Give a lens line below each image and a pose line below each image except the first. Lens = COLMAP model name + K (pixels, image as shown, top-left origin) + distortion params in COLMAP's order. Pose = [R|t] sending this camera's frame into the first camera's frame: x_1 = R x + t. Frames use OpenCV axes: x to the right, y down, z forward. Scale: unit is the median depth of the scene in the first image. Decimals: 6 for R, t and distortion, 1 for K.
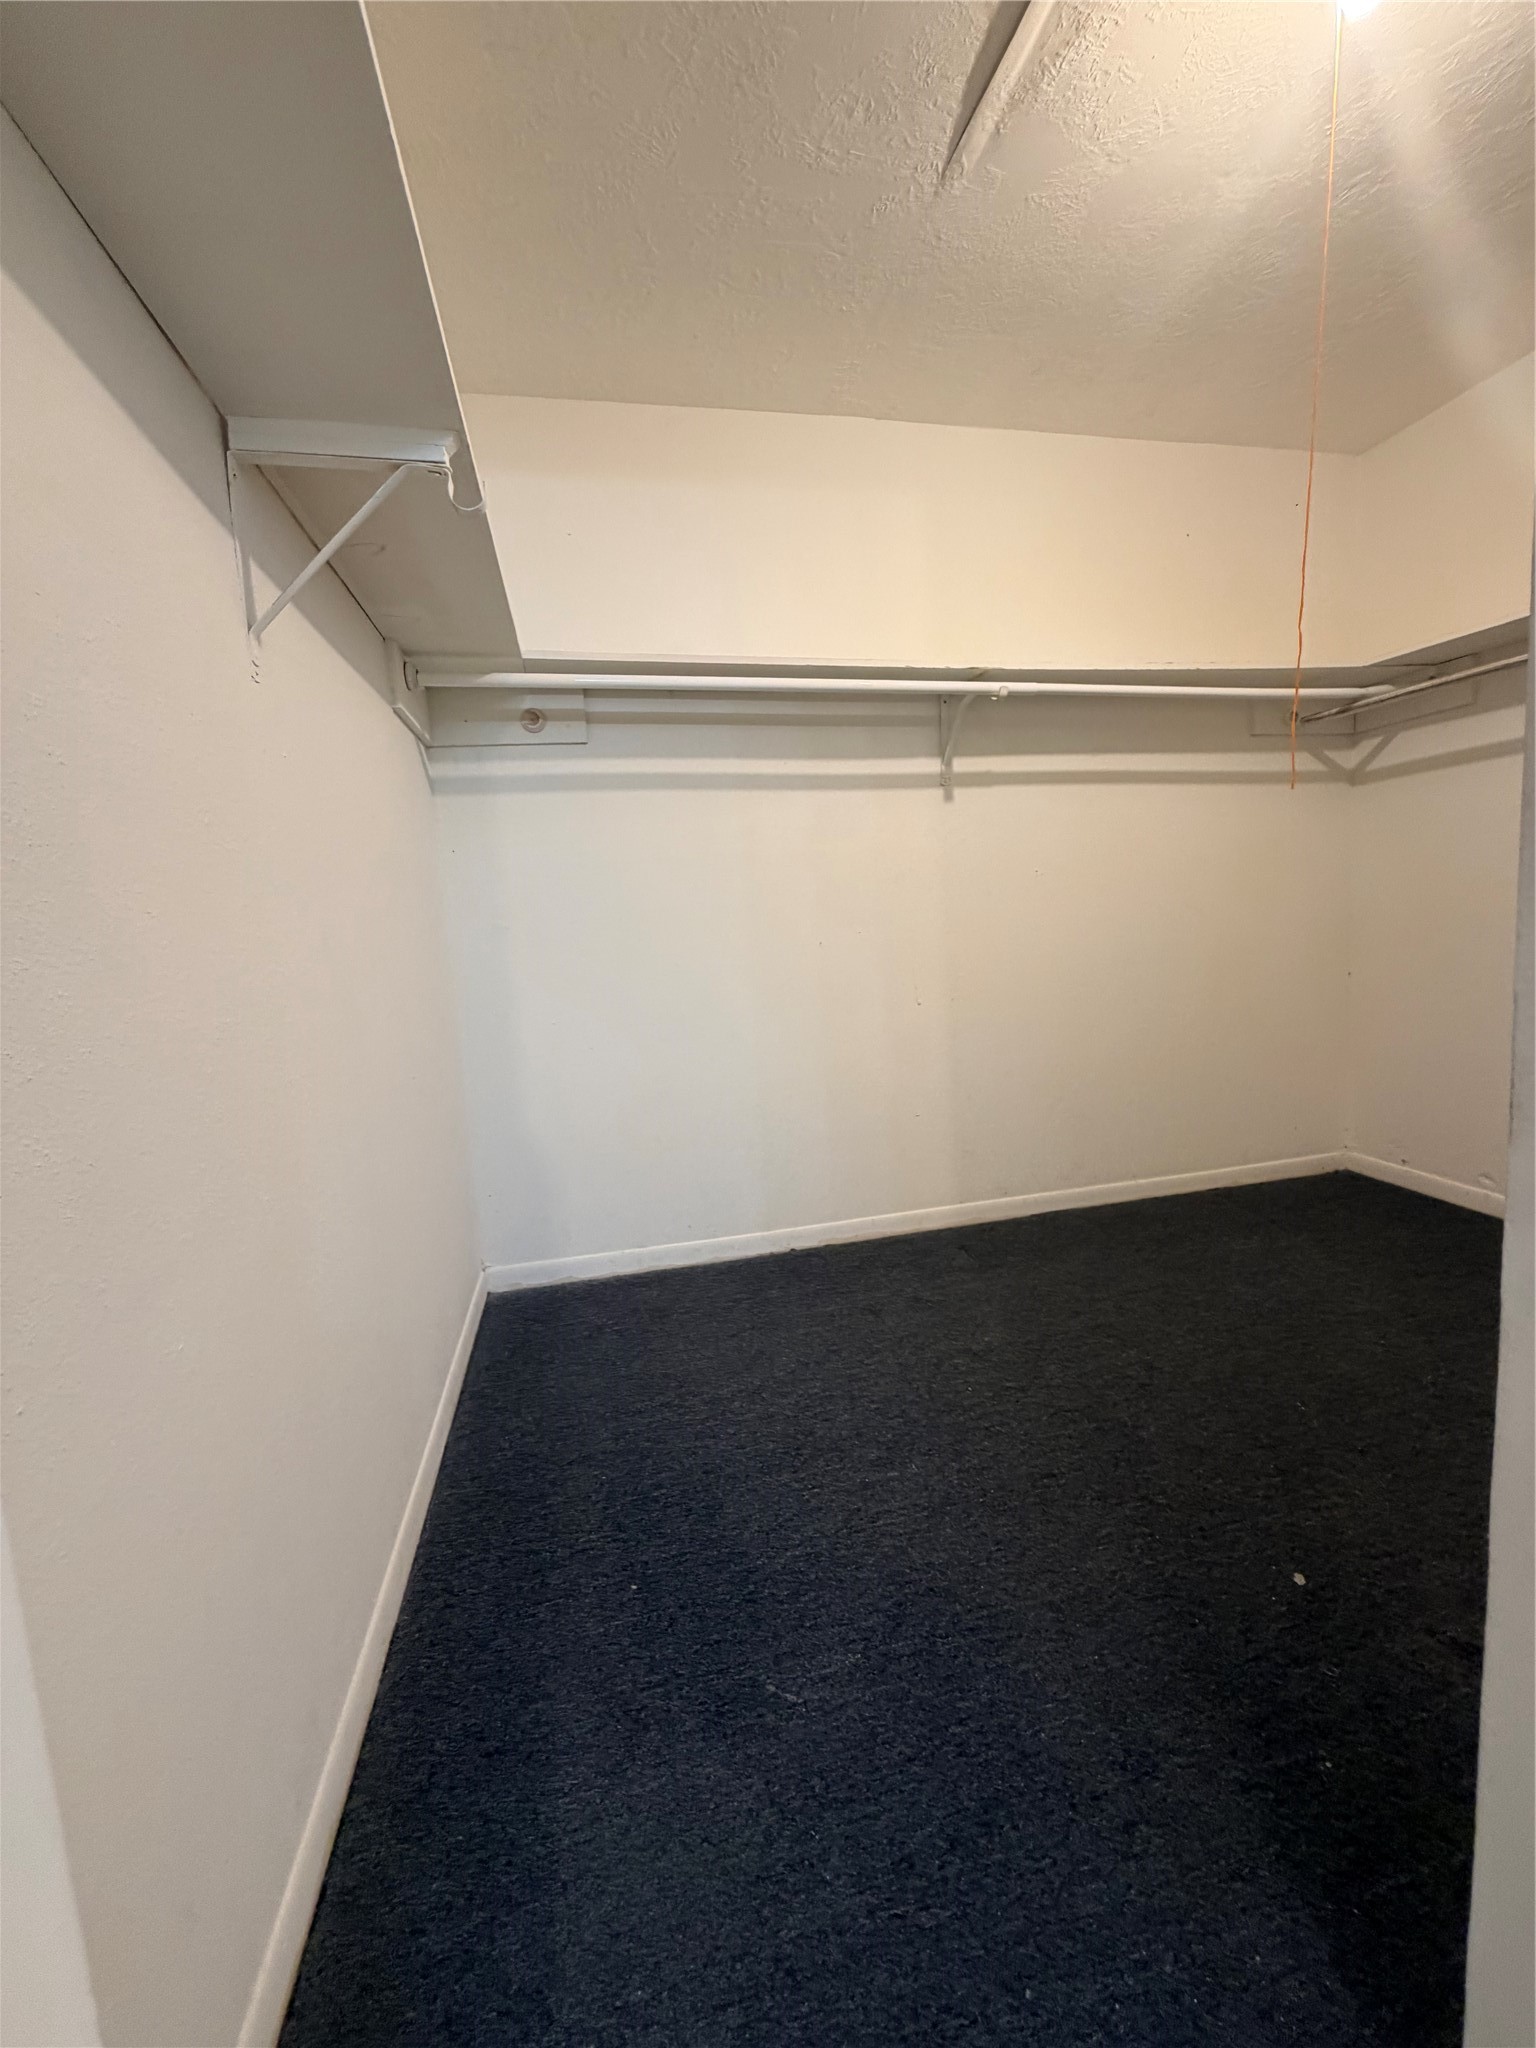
lens RADIAL K [[818.6, 0, 764.9], [0, 818.6, 1019.0], [0, 0, 1]] dist [0.001525, 0.000247]
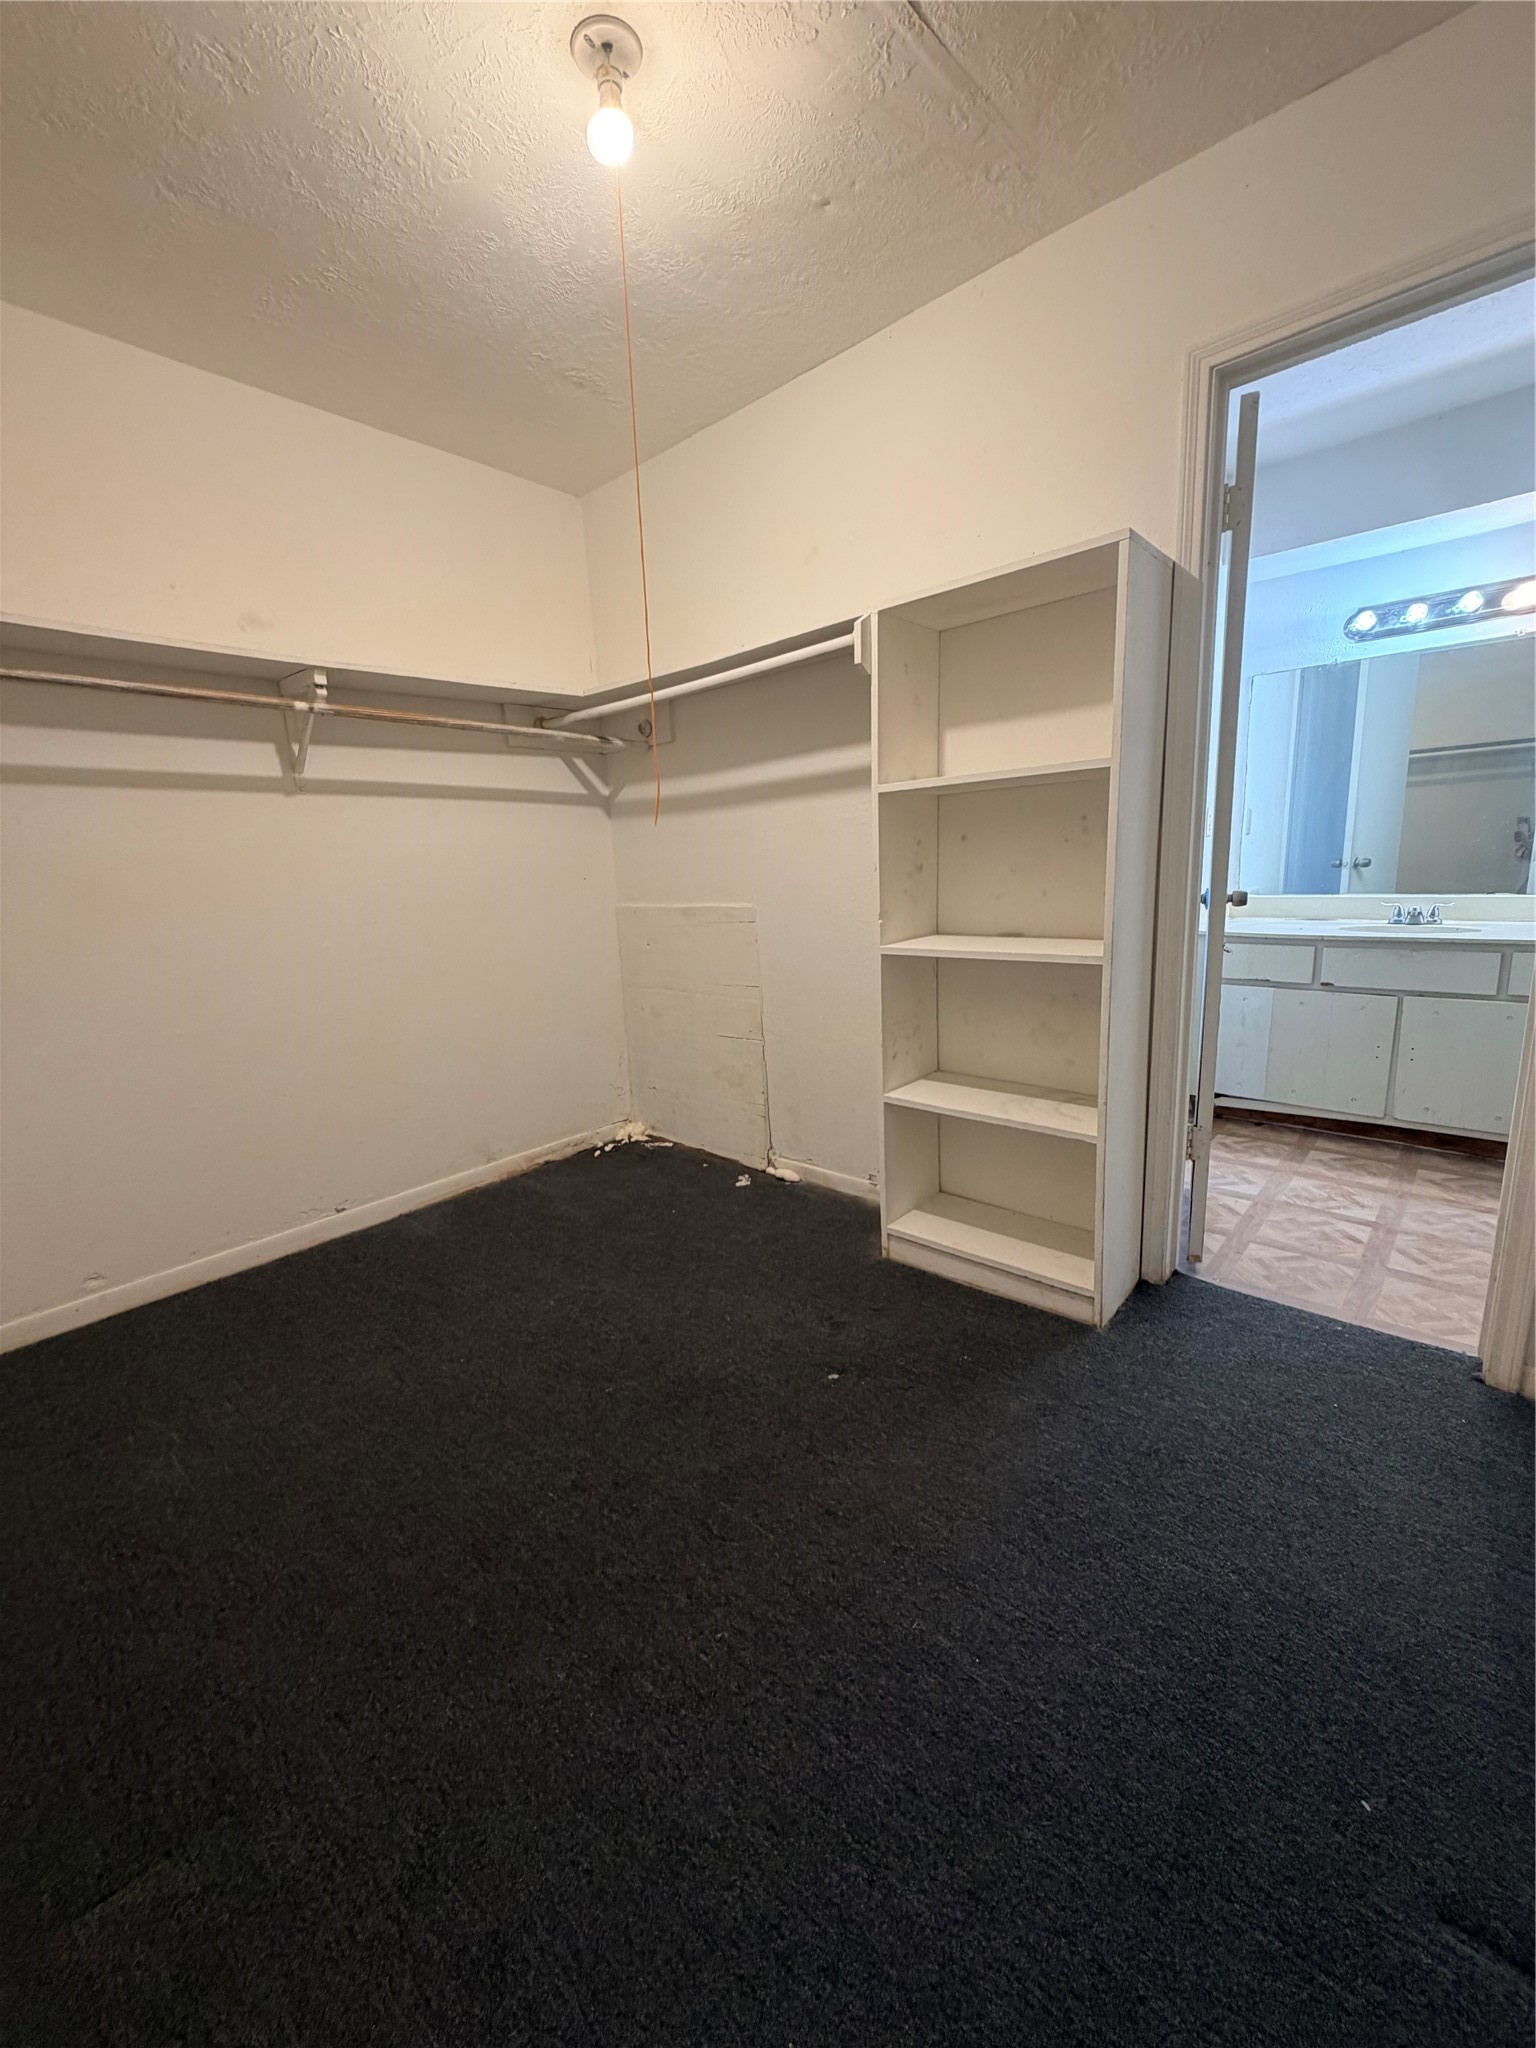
lens RADIAL K [[818.6, 0, 769.1], [0, 818.6, 1019.2], [0, 0, 1]] dist [0.001525, 0.000247]
pose [[-0.577766, -0.076123, 0.812645, -0.286243], [0.178676, 0.959696, 0.216931, -0.180832], [-0.796405, 0.270536, -0.540878, 1.178641]]
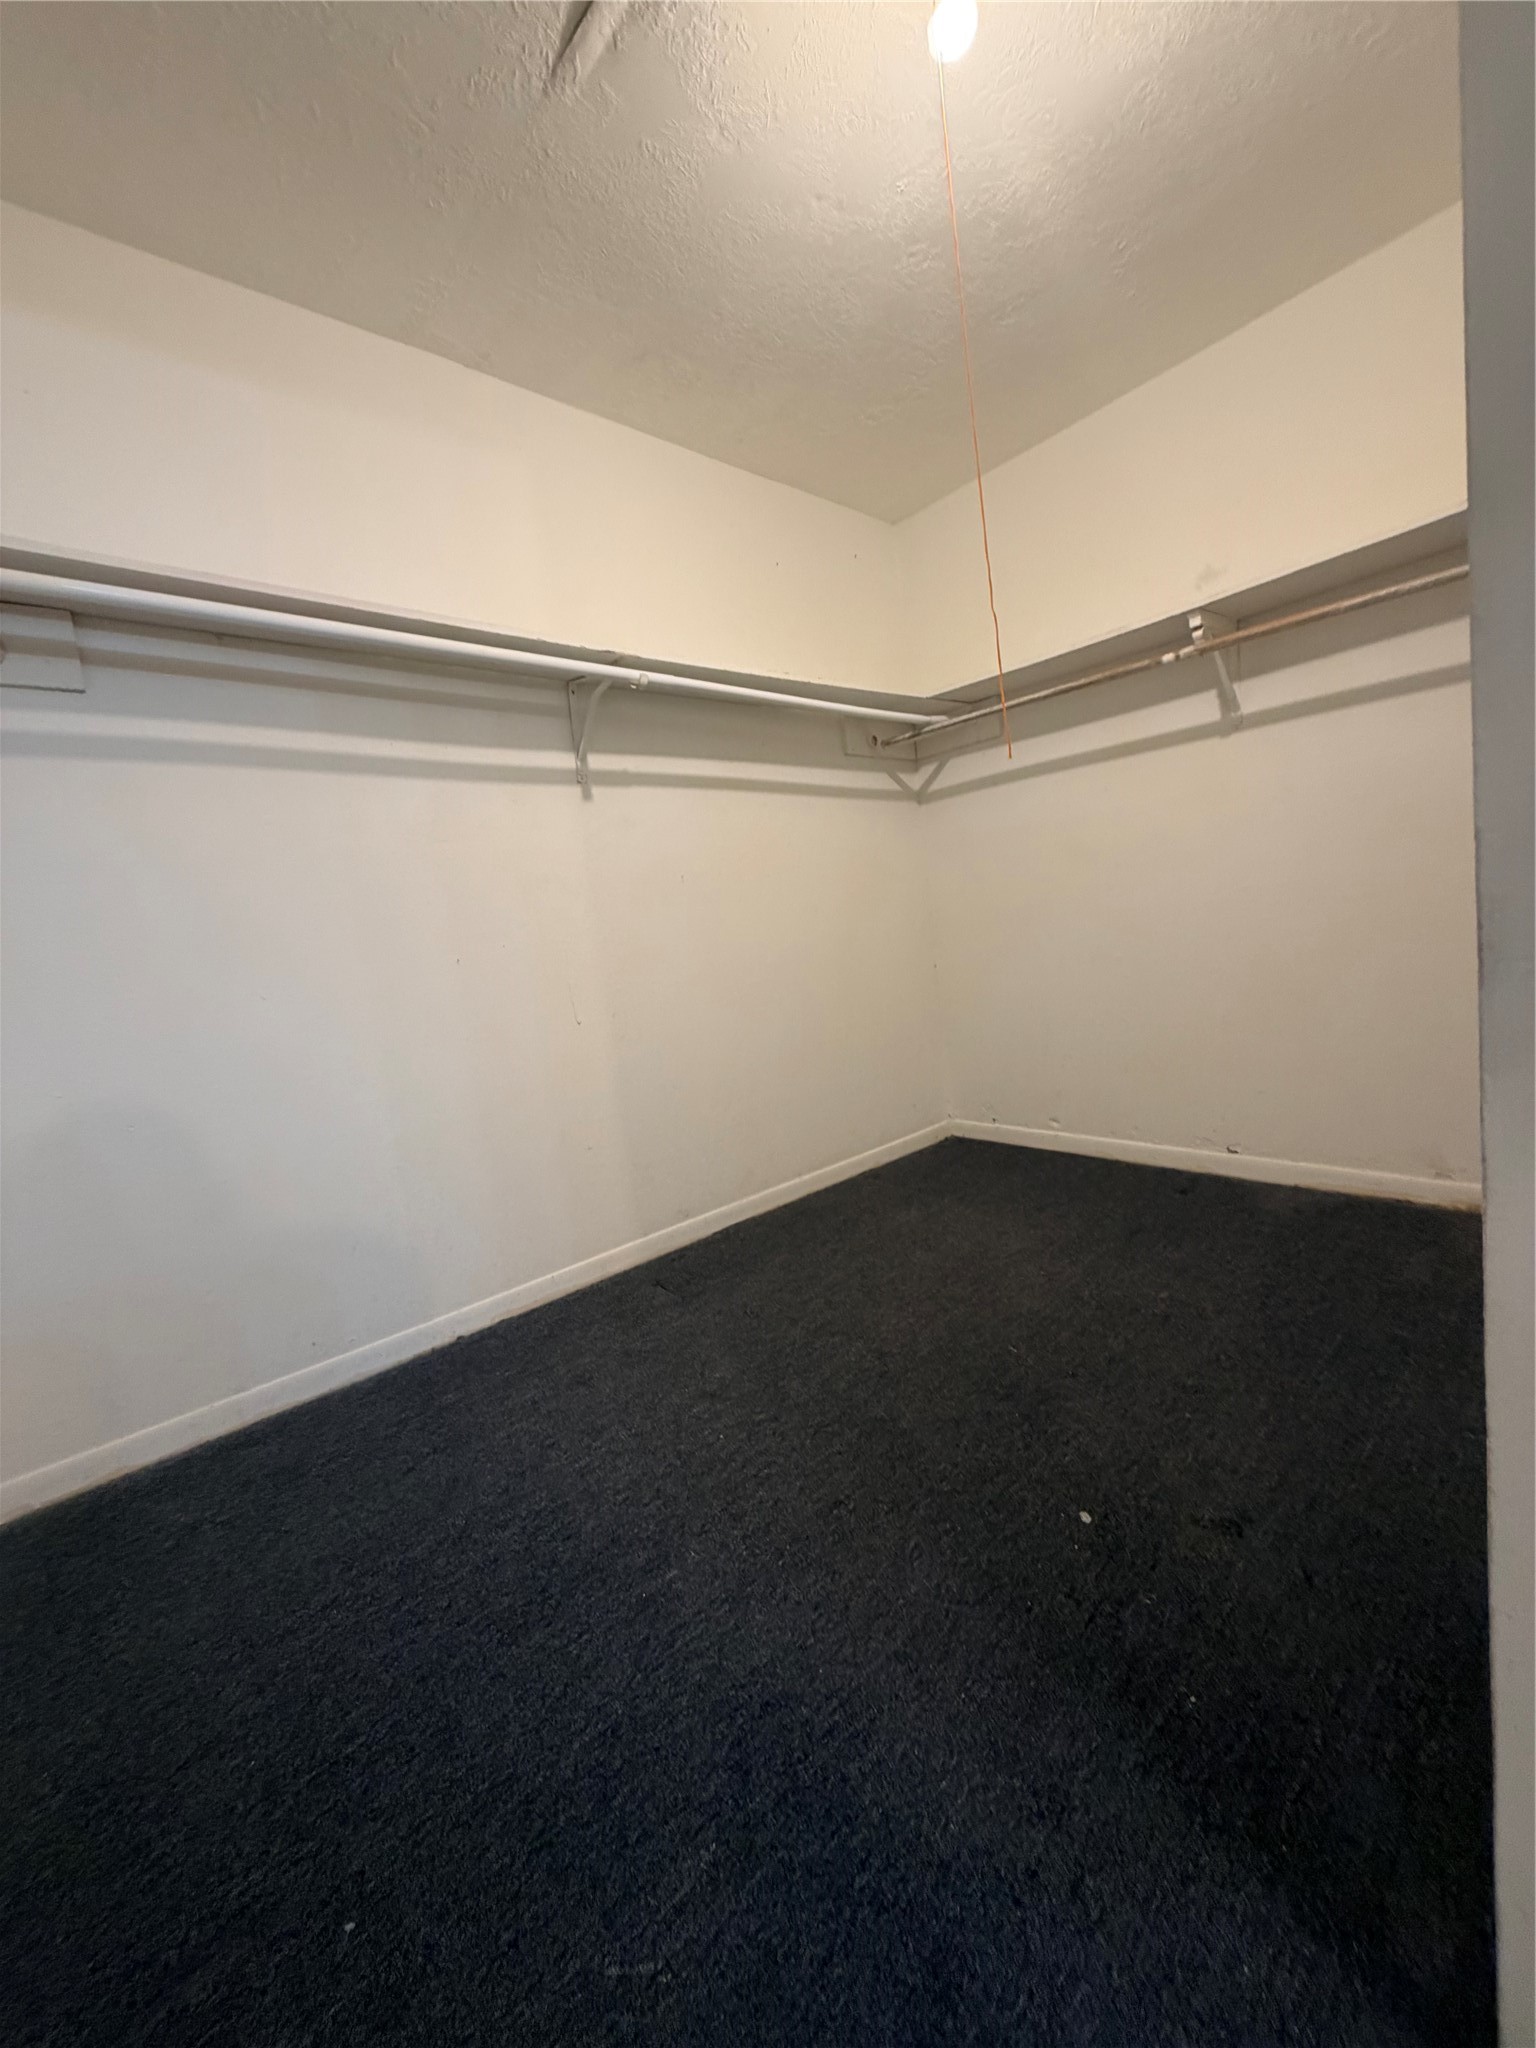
lens RADIAL K [[818.6, 0, 764.2], [0, 818.6, 1018.0], [0, 0, 1]] dist [0.001525, 0.000247]
pose [[0.875285, -0.089681, 0.475219, -0.085010], [0.116629, 0.992796, -0.027457, 0.034815], [-0.469333, 0.079457, 0.879439, 0.168033]]
